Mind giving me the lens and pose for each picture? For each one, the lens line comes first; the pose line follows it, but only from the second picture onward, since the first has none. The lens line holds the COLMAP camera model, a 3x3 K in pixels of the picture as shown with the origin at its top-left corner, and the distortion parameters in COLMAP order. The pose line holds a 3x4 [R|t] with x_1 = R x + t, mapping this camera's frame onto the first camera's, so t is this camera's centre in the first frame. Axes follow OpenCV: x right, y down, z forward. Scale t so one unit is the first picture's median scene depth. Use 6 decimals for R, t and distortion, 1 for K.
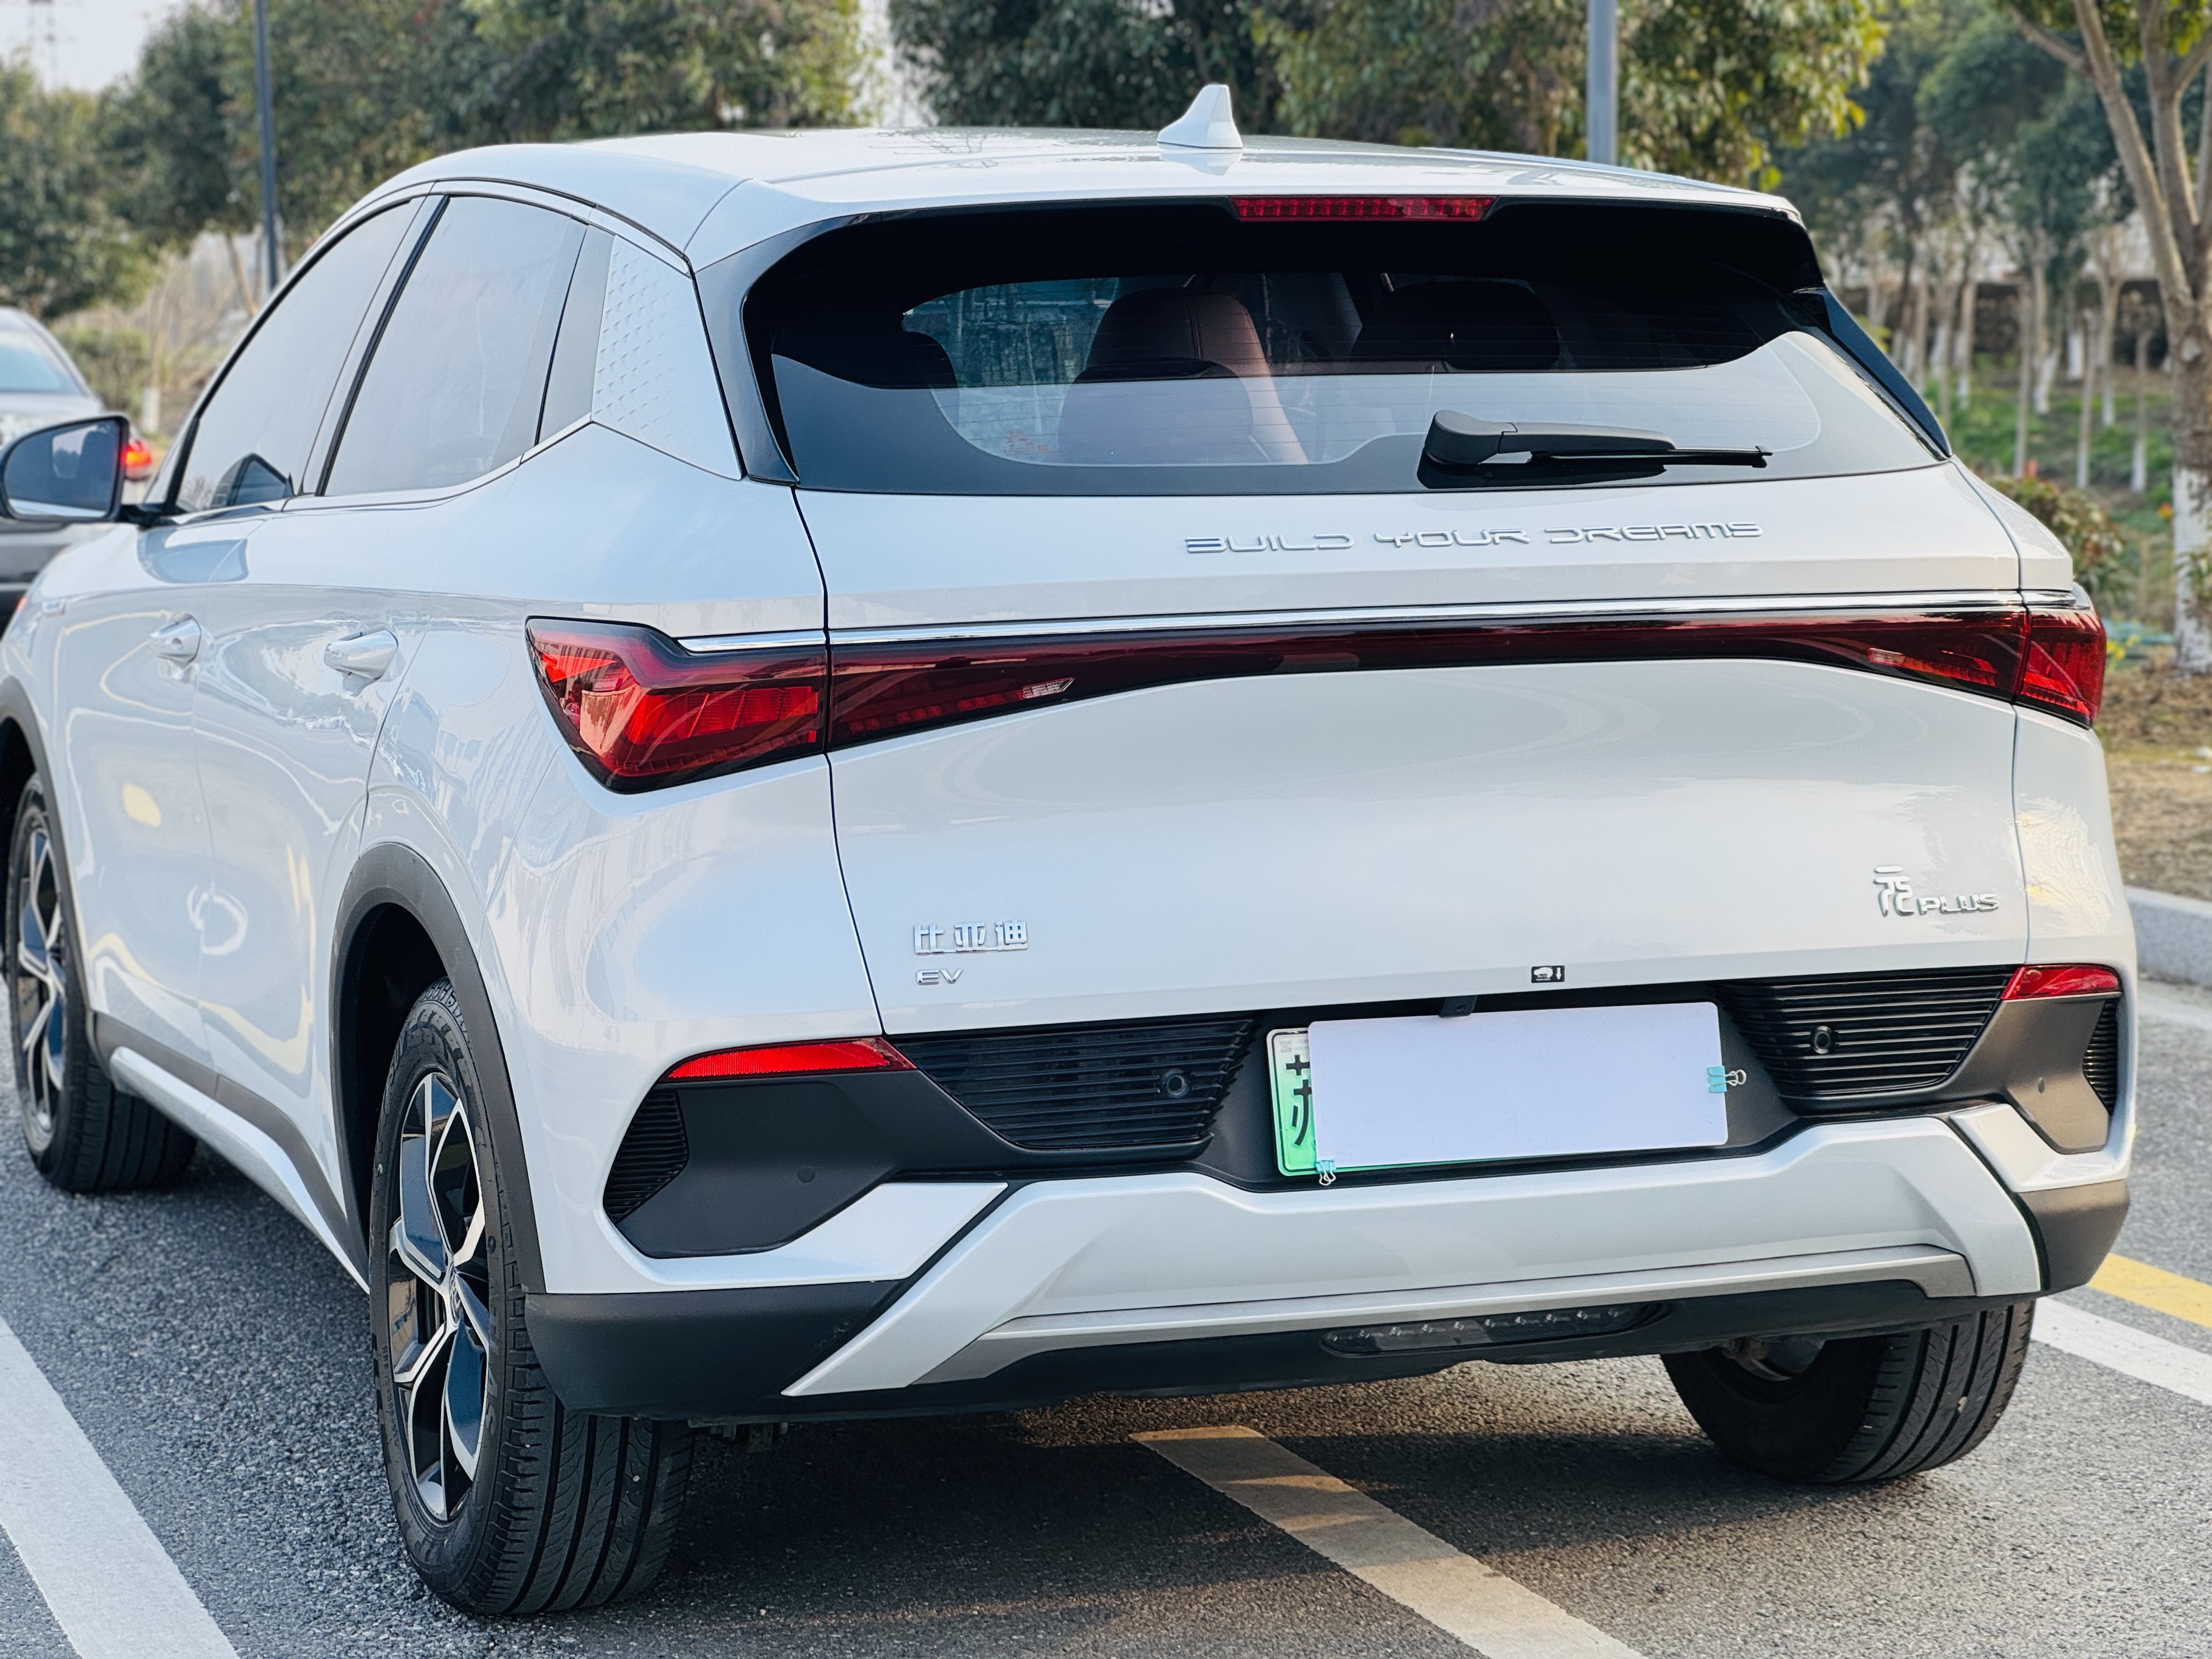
lens RADIAL K [[4842.3, 0, 1006.0], [0, 4842.3, 872.5], [0, 0, 1]] dist [0.160563, 0.000000]
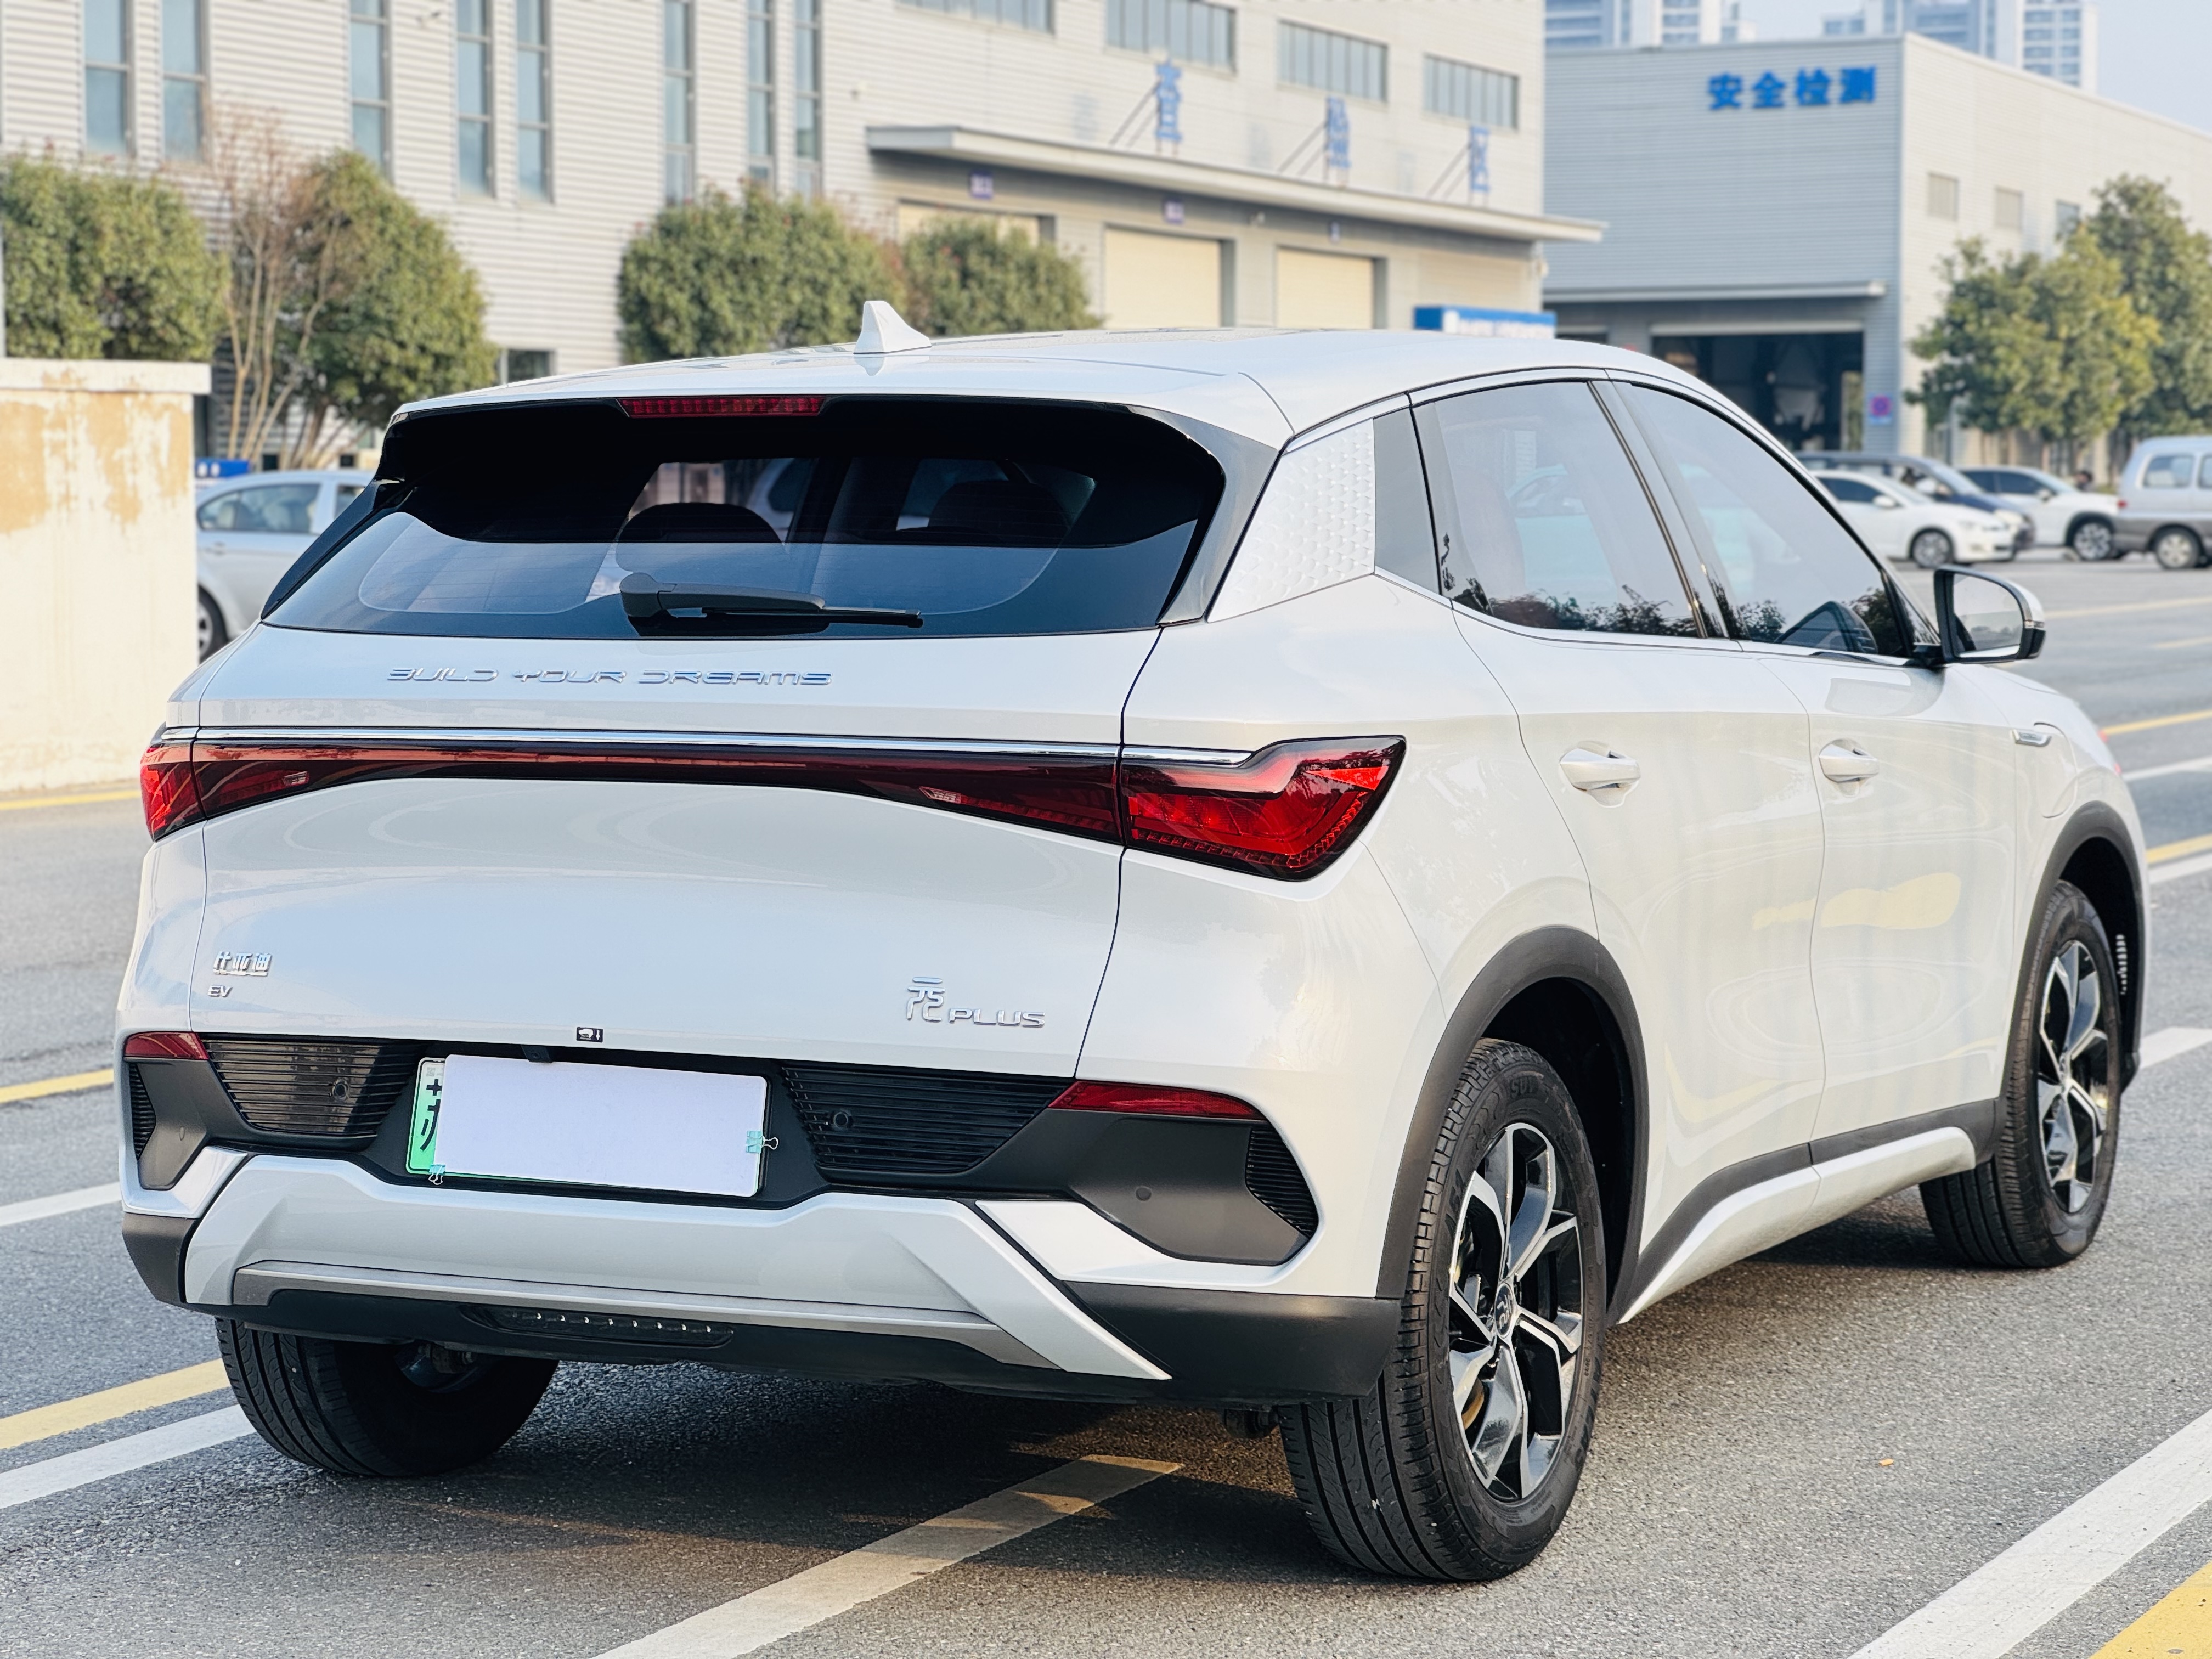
lens RADIAL K [[4842.3, 0, 1135.7], [0, 4842.3, 961.9], [0, 0, 1]] dist [0.160563, 0.000000]
pose [[0.703161, 0.075638, -0.706996, 1.060831], [-0.084128, 0.996192, 0.022906, -0.036476], [0.706037, 0.043371, 0.706846, 0.230858]]
